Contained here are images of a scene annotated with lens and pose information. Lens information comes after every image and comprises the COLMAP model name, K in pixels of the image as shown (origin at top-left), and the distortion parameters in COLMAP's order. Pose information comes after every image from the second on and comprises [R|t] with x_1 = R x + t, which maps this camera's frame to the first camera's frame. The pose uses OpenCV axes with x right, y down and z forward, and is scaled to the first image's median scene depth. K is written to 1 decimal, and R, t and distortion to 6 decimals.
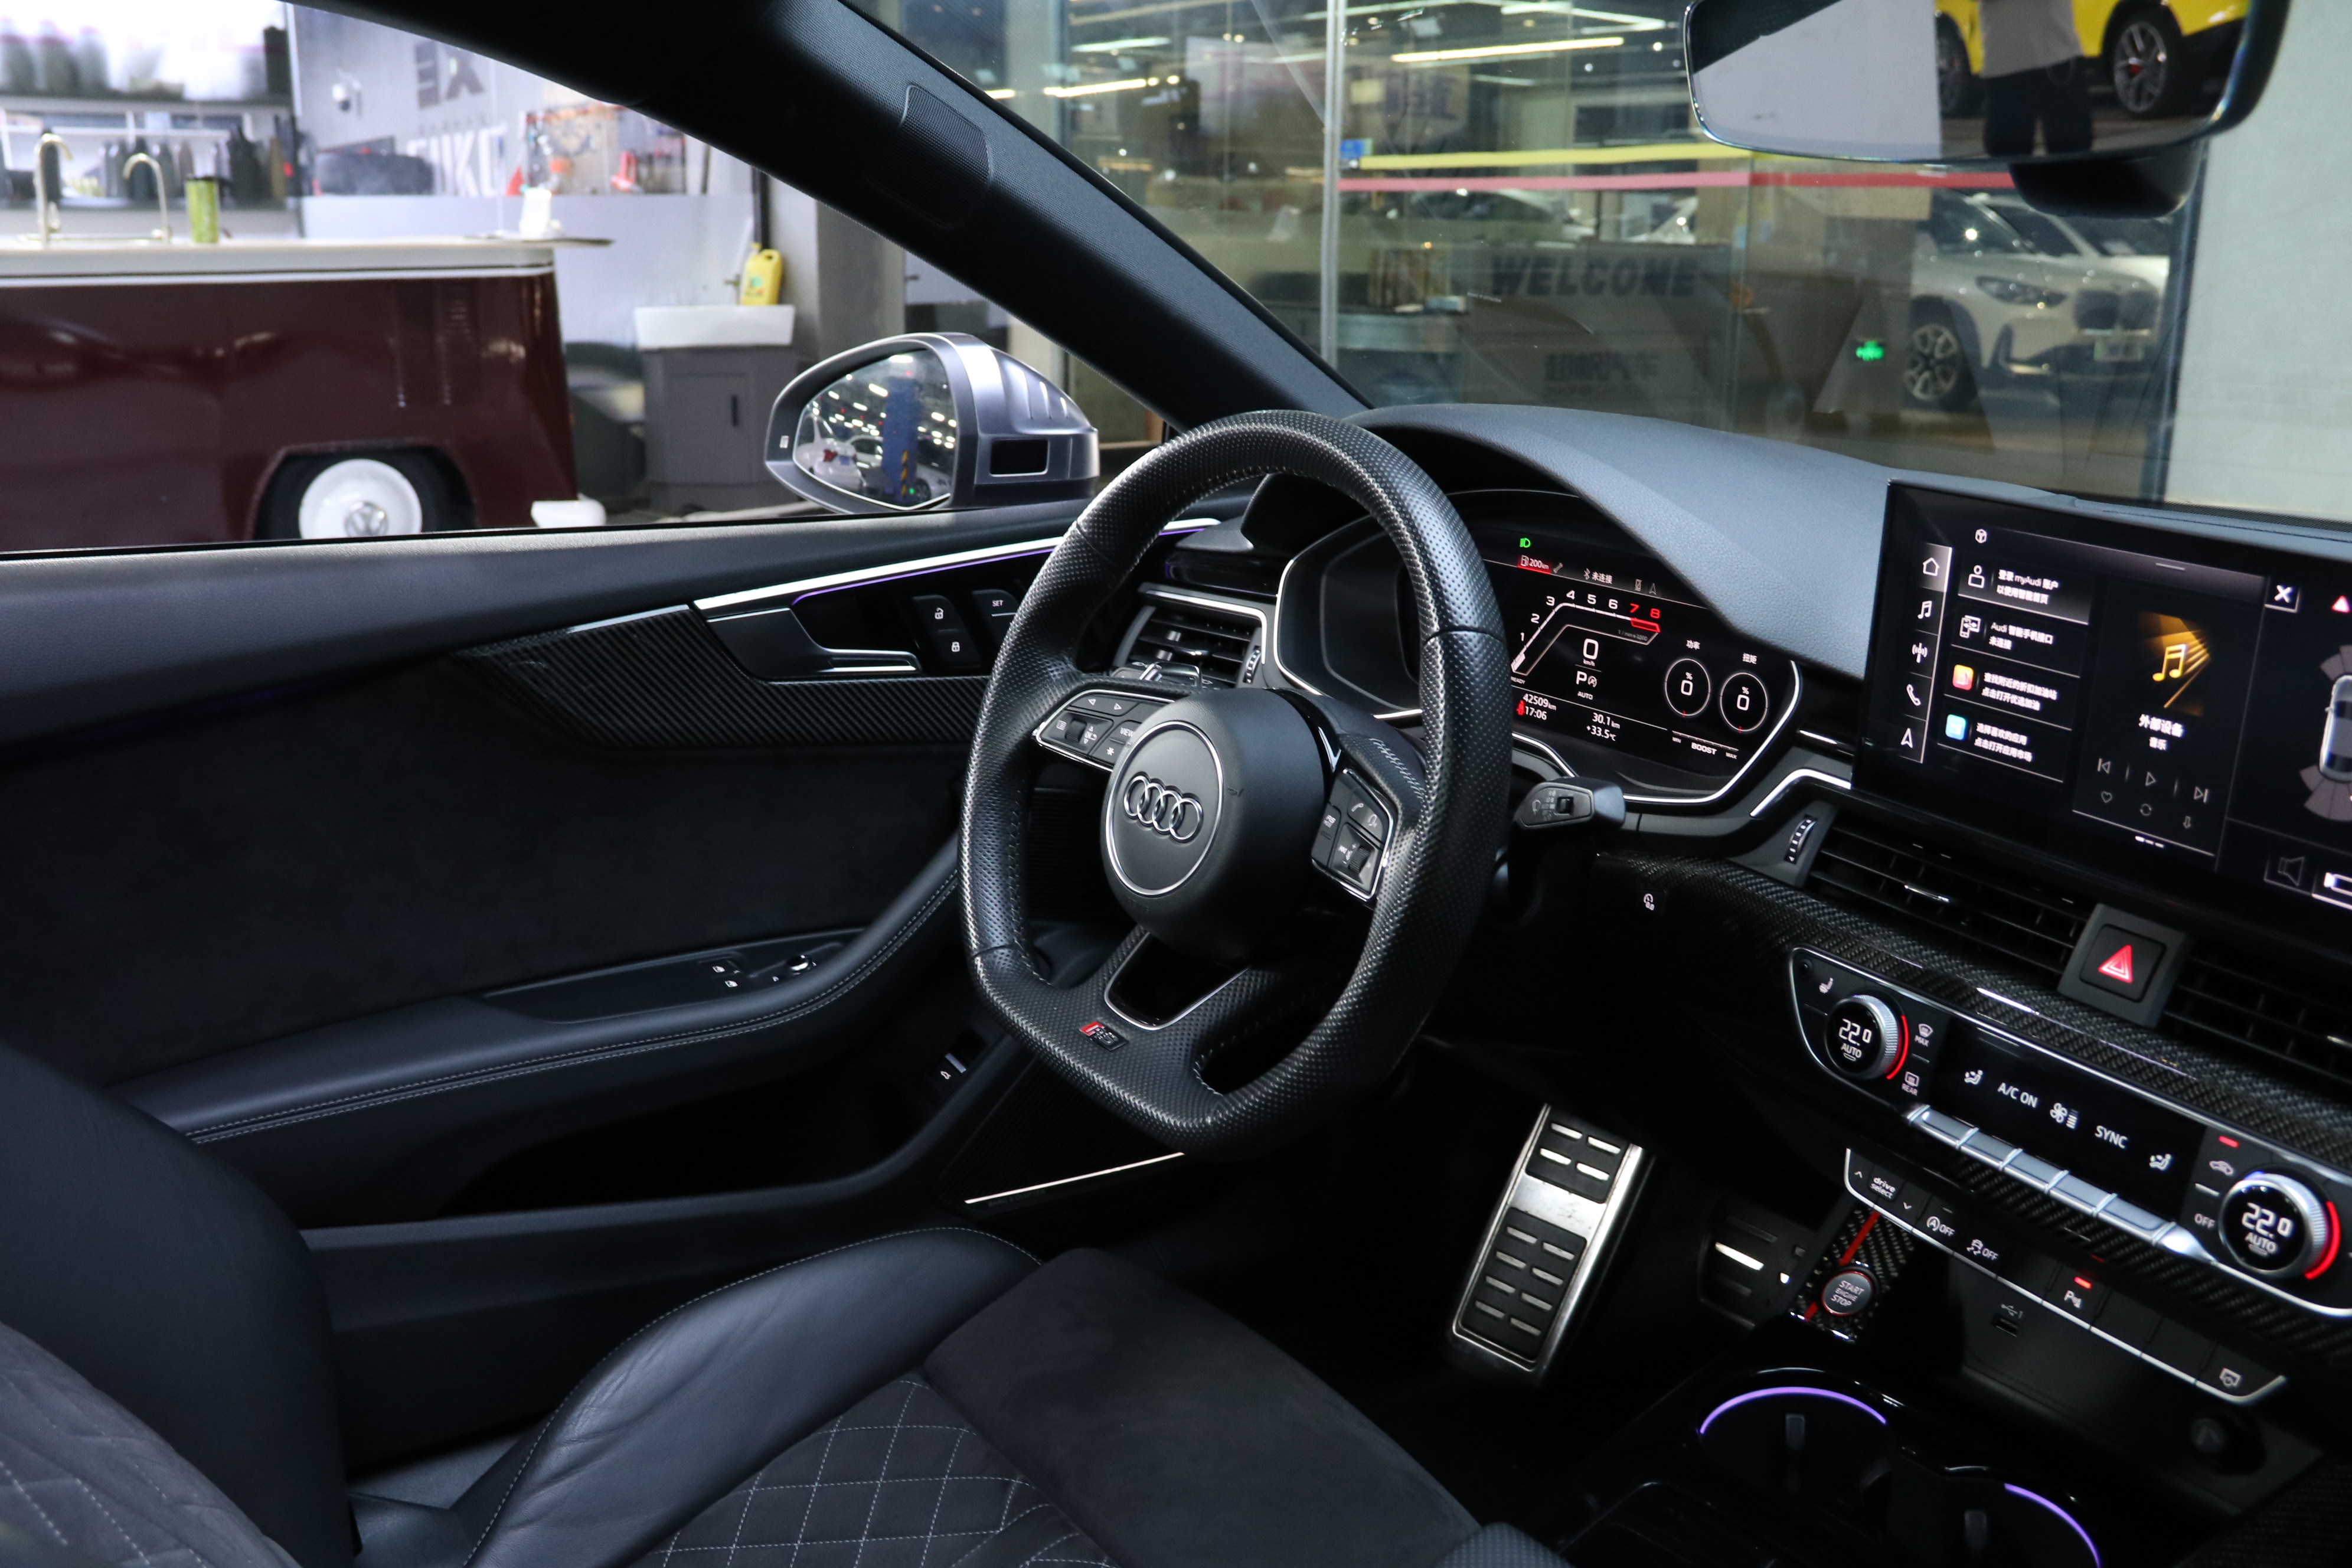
lens RADIAL K [[1980.1, 0, 1125.7], [0, 1980.1, 780.6], [0, 0, 1]] dist [-0.169070, 0.120935]
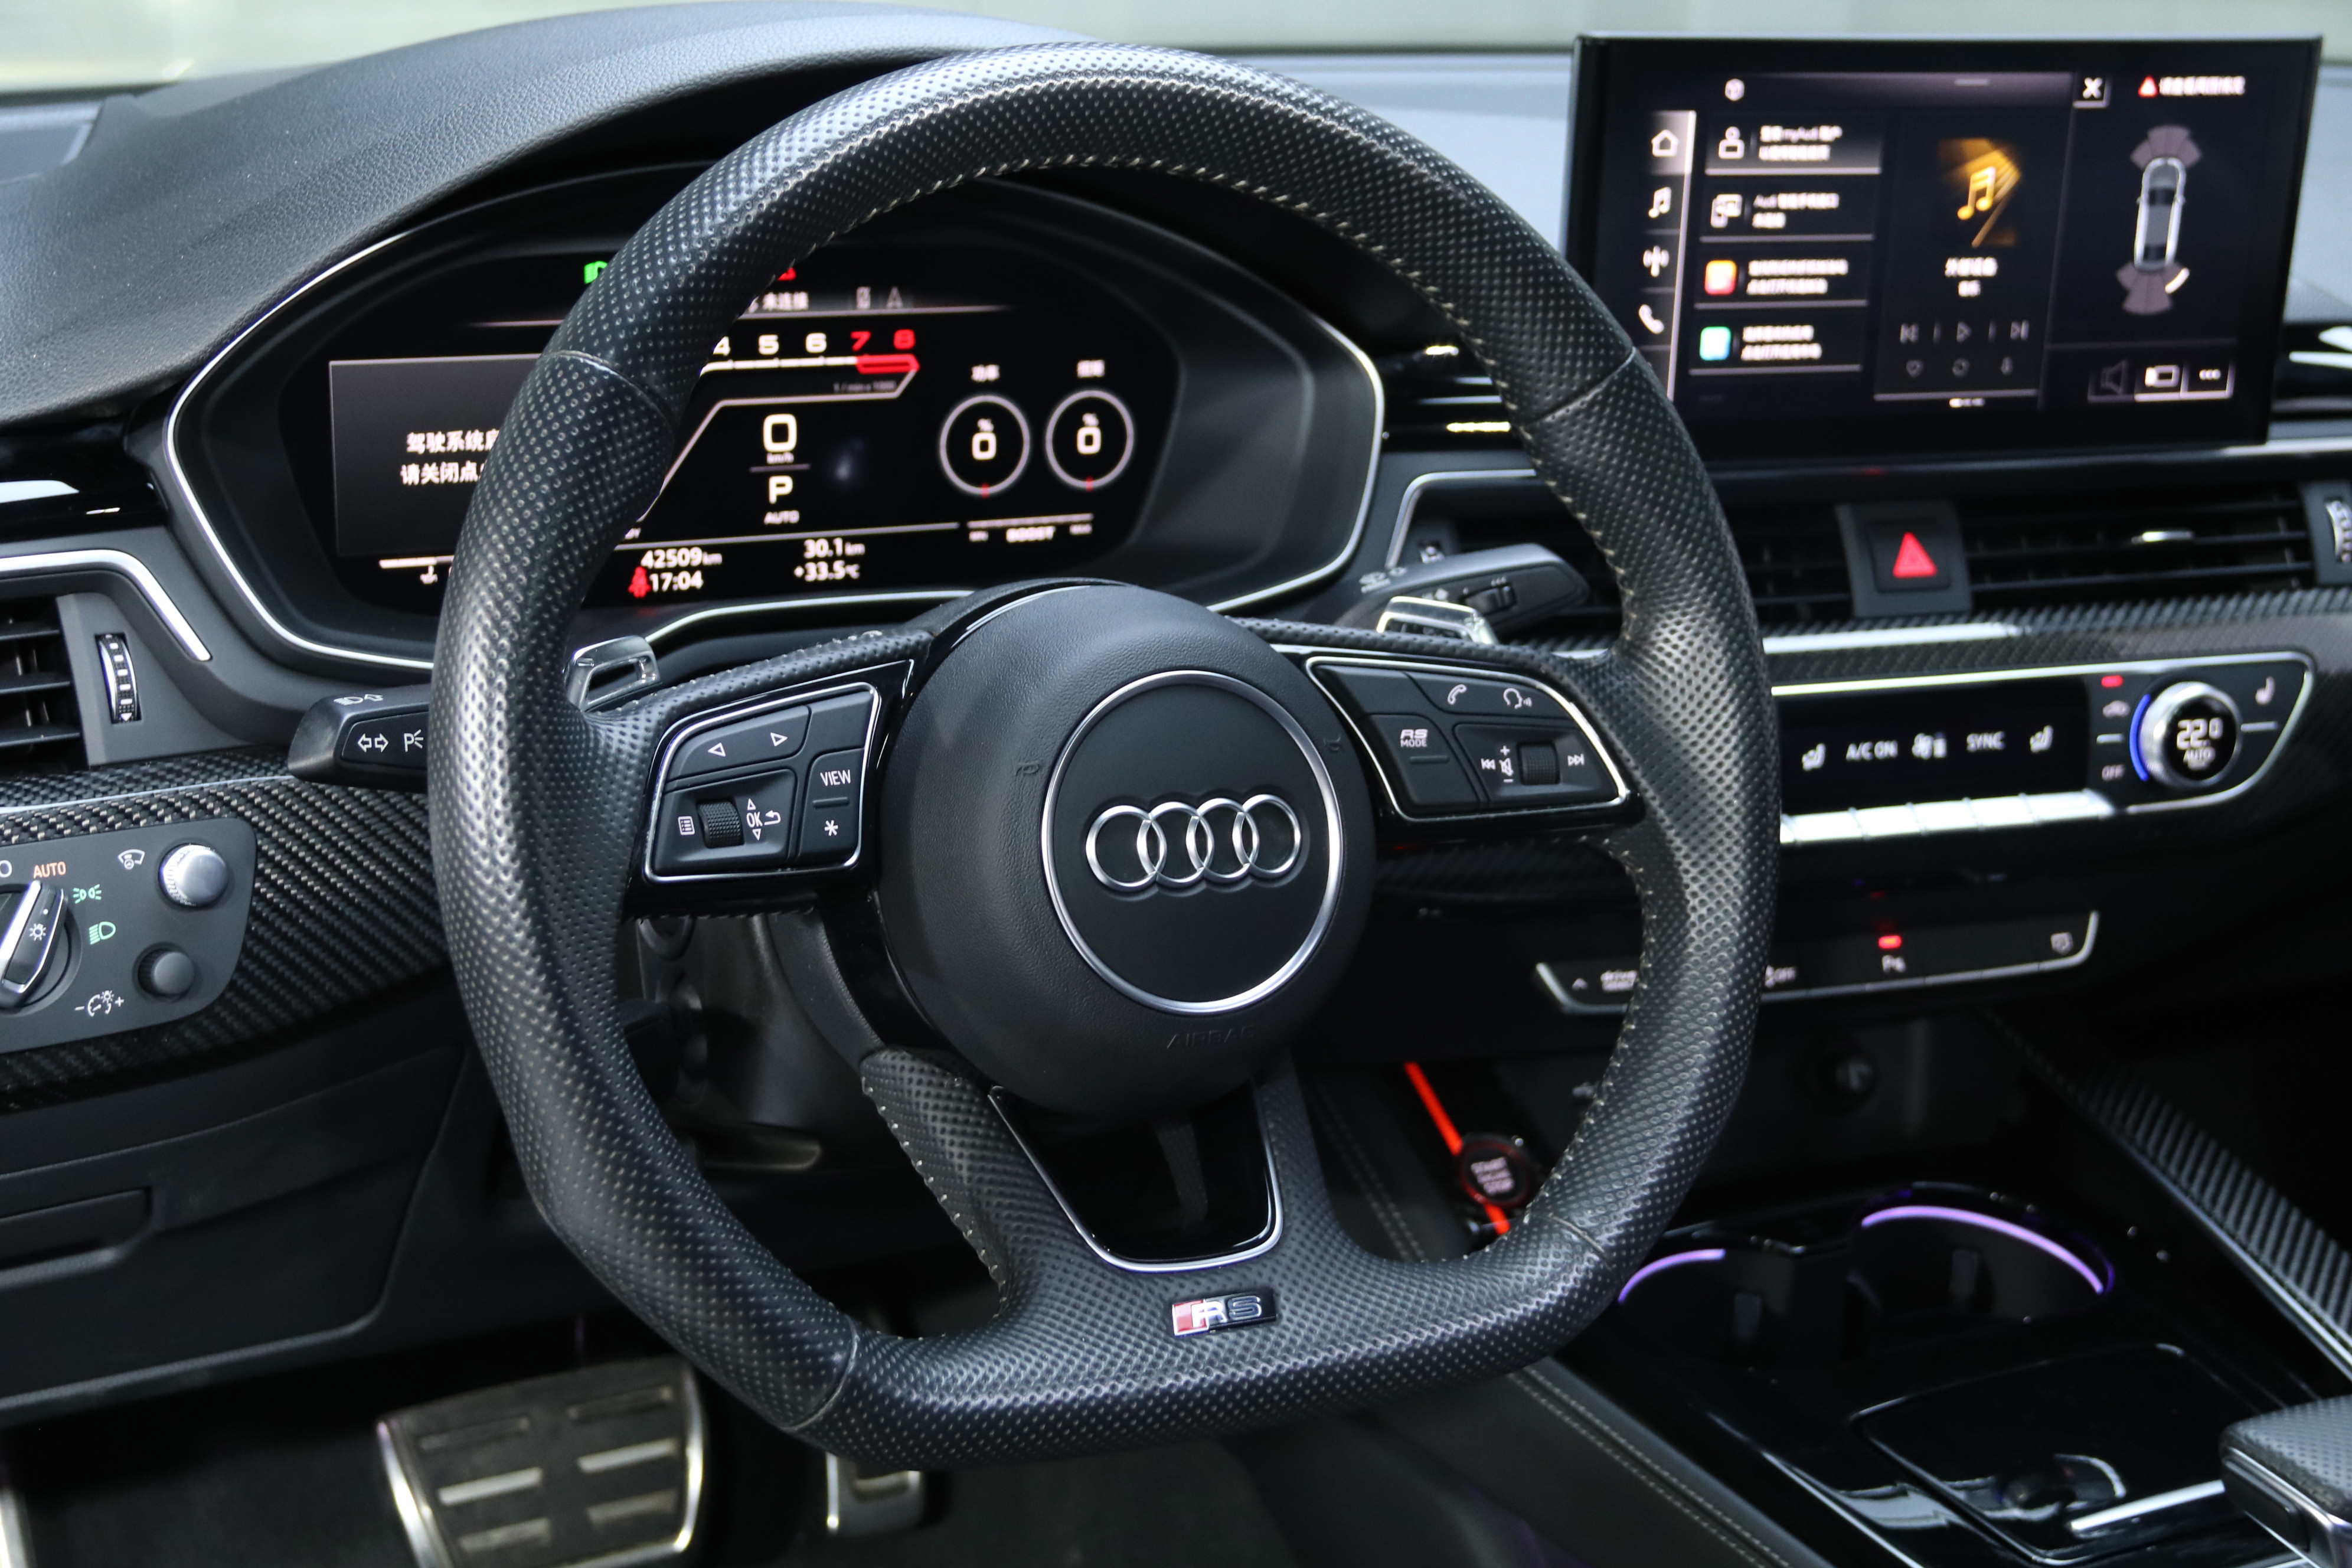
lens RADIAL K [[3685.9, 0, 1175.2], [0, 3685.9, 829.5], [0, 0, 1]] dist [0.130606, 0.000000]
pose [[0.102871, -0.298142, 0.948962, -1.020316], [0.232795, 0.934744, 0.268439, -0.283445], [-0.967070, 0.193300, 0.165564, 0.958551]]
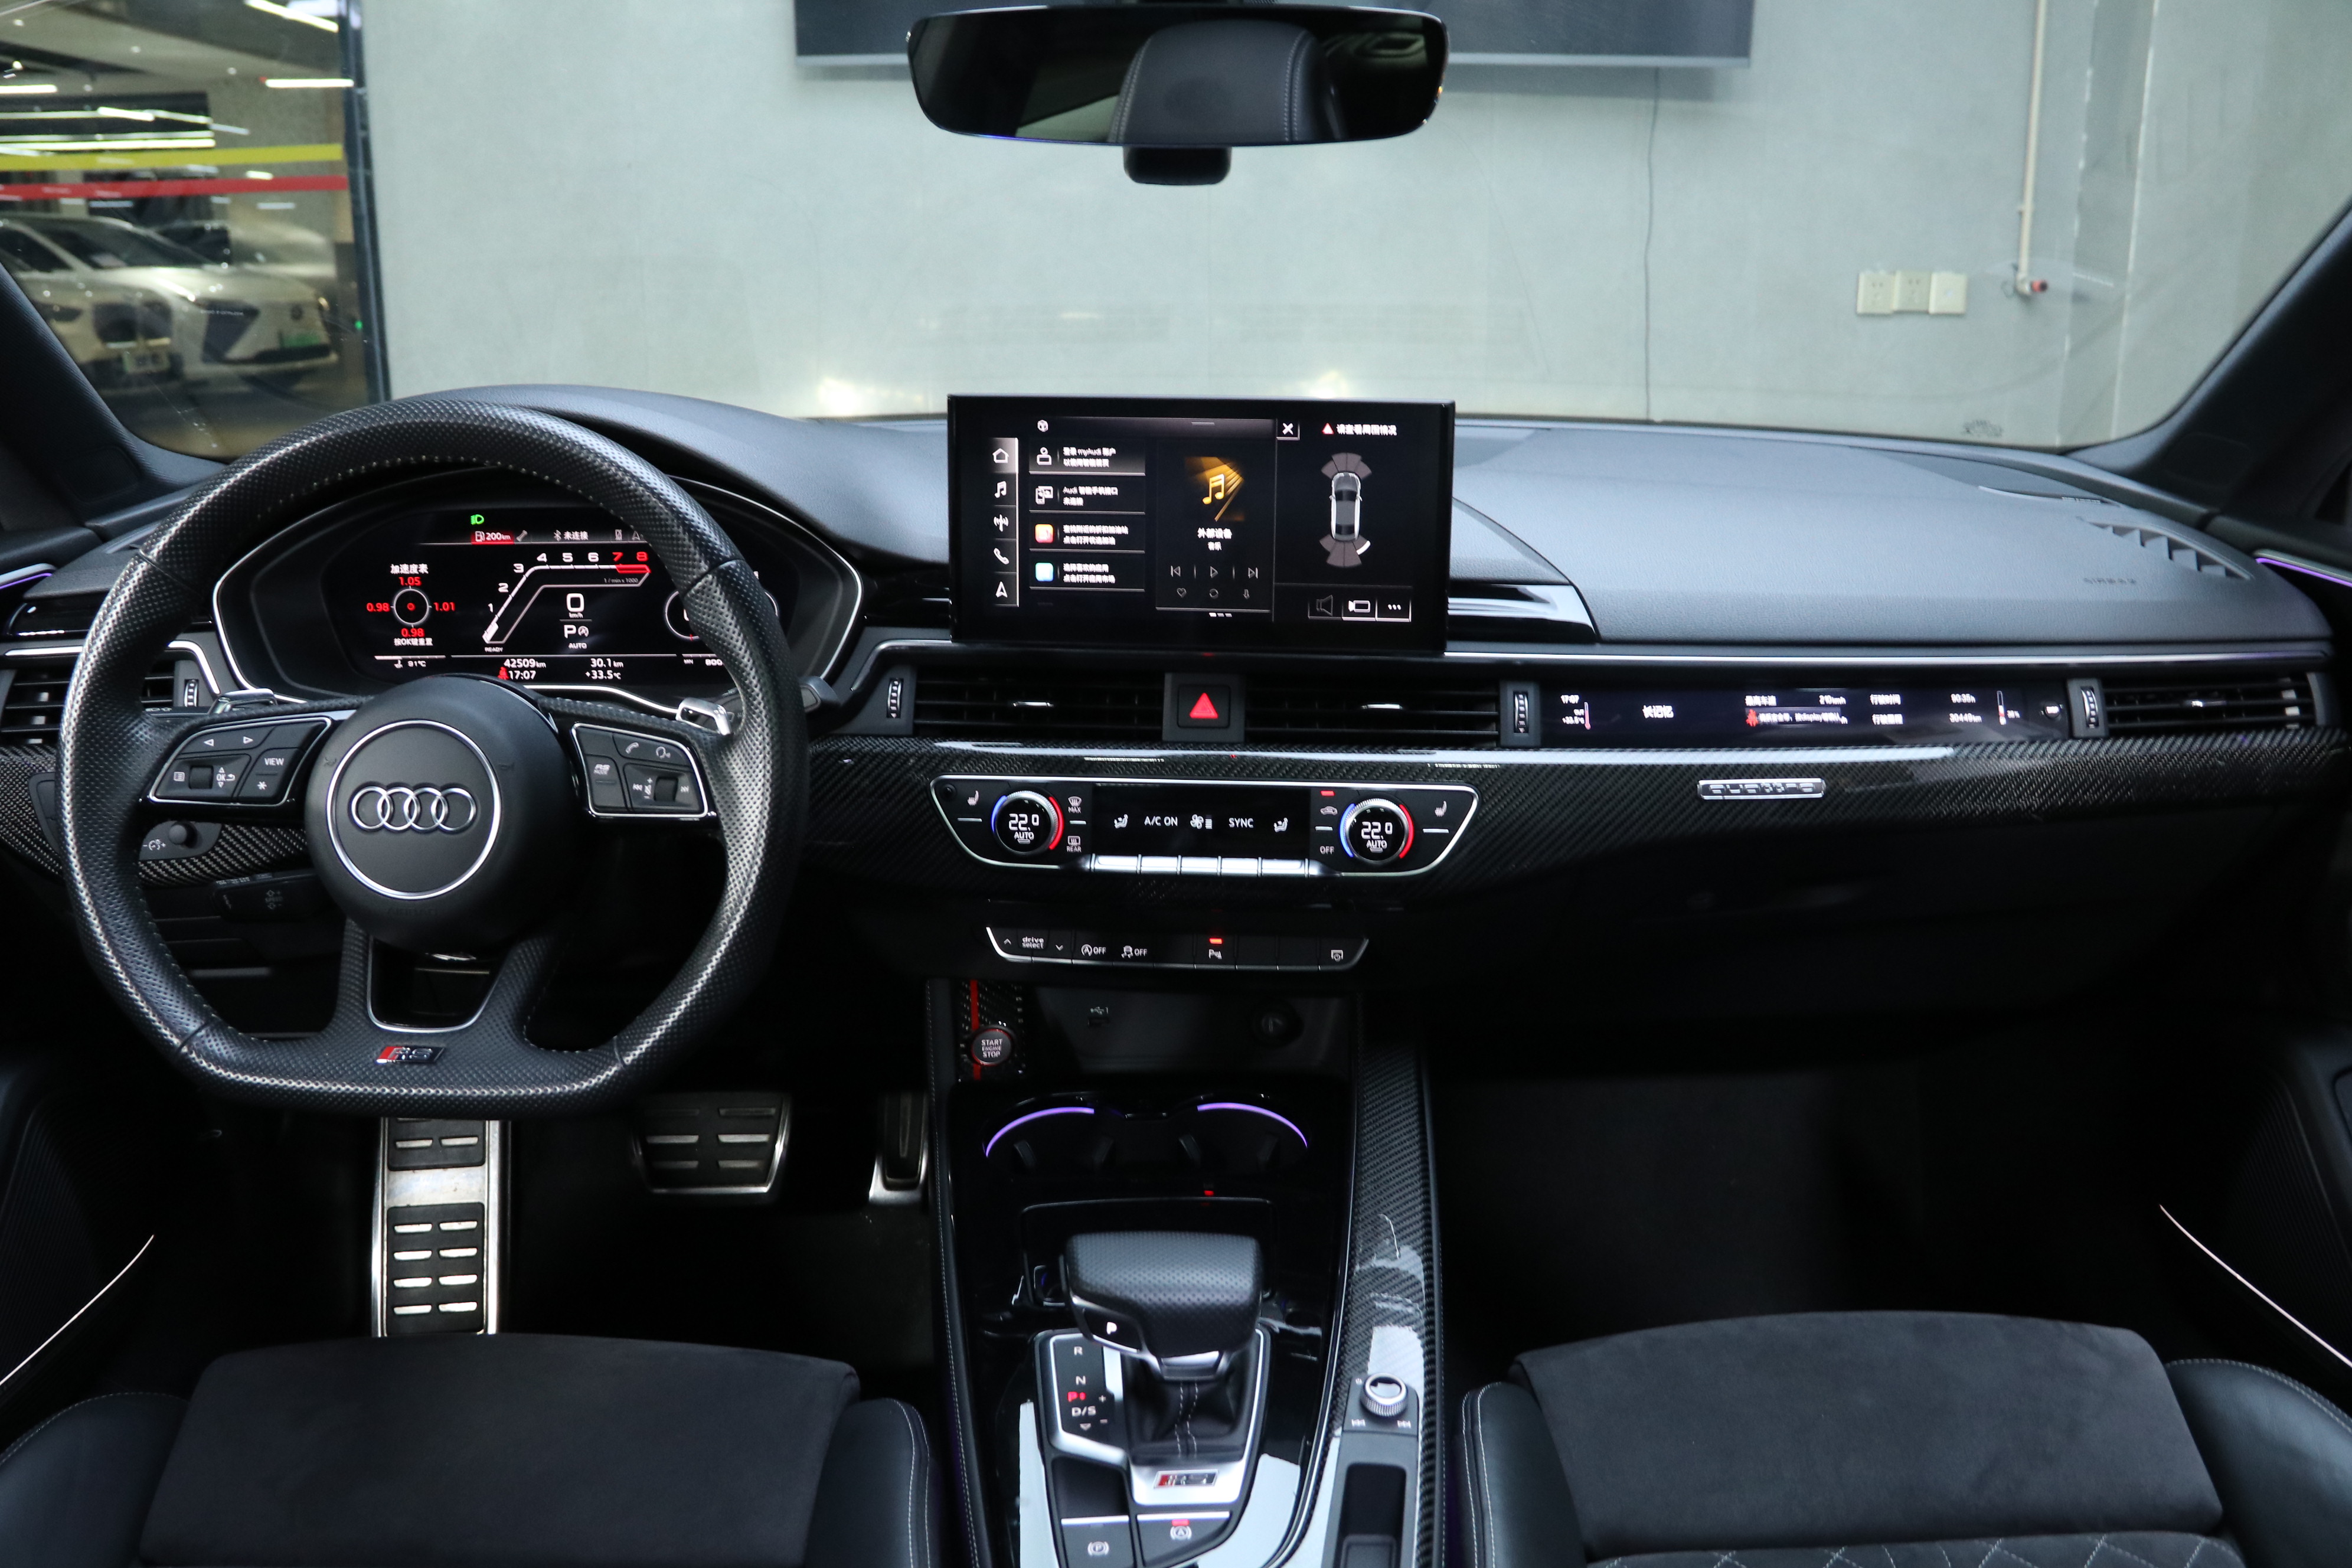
lens RADIAL K [[1980.1, 0, 1160.7], [0, 1980.1, 790.7], [0, 0, 1]] dist [-0.169070, 0.120935]
pose [[0.544455, -0.234297, 0.805403, -0.626318], [0.235444, 0.964282, 0.121355, -0.027474], [-0.805068, 0.123555, 0.580172, 0.159560]]
